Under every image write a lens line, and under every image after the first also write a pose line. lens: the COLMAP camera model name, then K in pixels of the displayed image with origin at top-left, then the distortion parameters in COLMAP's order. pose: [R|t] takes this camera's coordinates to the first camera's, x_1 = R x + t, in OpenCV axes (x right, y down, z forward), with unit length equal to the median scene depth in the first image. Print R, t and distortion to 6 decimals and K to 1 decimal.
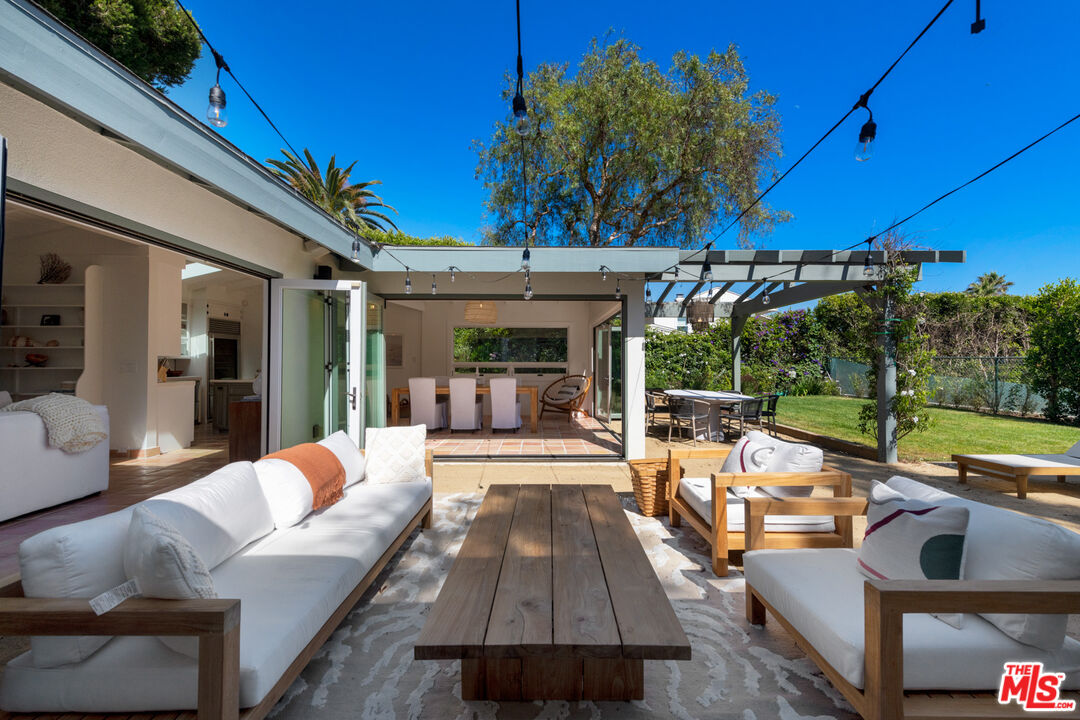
lens RADIAL K [[417.0, 0, 545.1], [0, 417.0, 359.2], [0, 0, 1]] dist [0.001569, -0.000638]
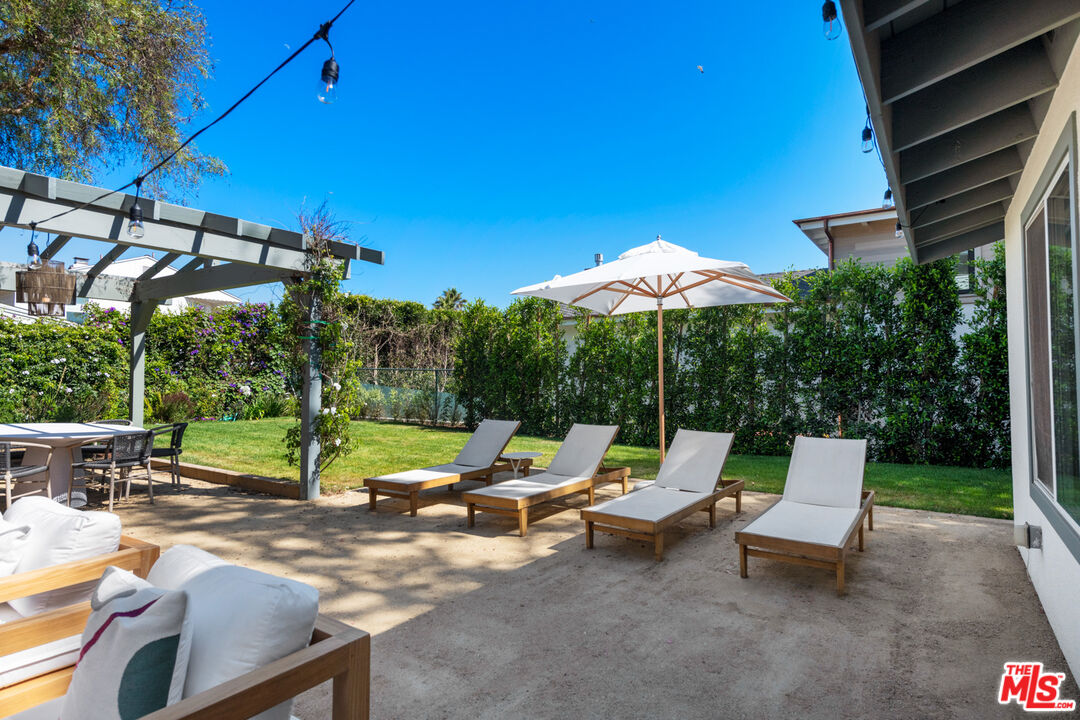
lens RADIAL K [[575.1, 0, 540.0], [0, 575.1, 360.0], [0, 0, 1]] dist [-0.000613, -0.001019]
pose [[0.572310, 0.022050, 0.819741, 0.150556], [-0.008405, 0.999744, -0.021024, -0.000033], [-0.819994, 0.005142, 0.572349, 0.000773]]
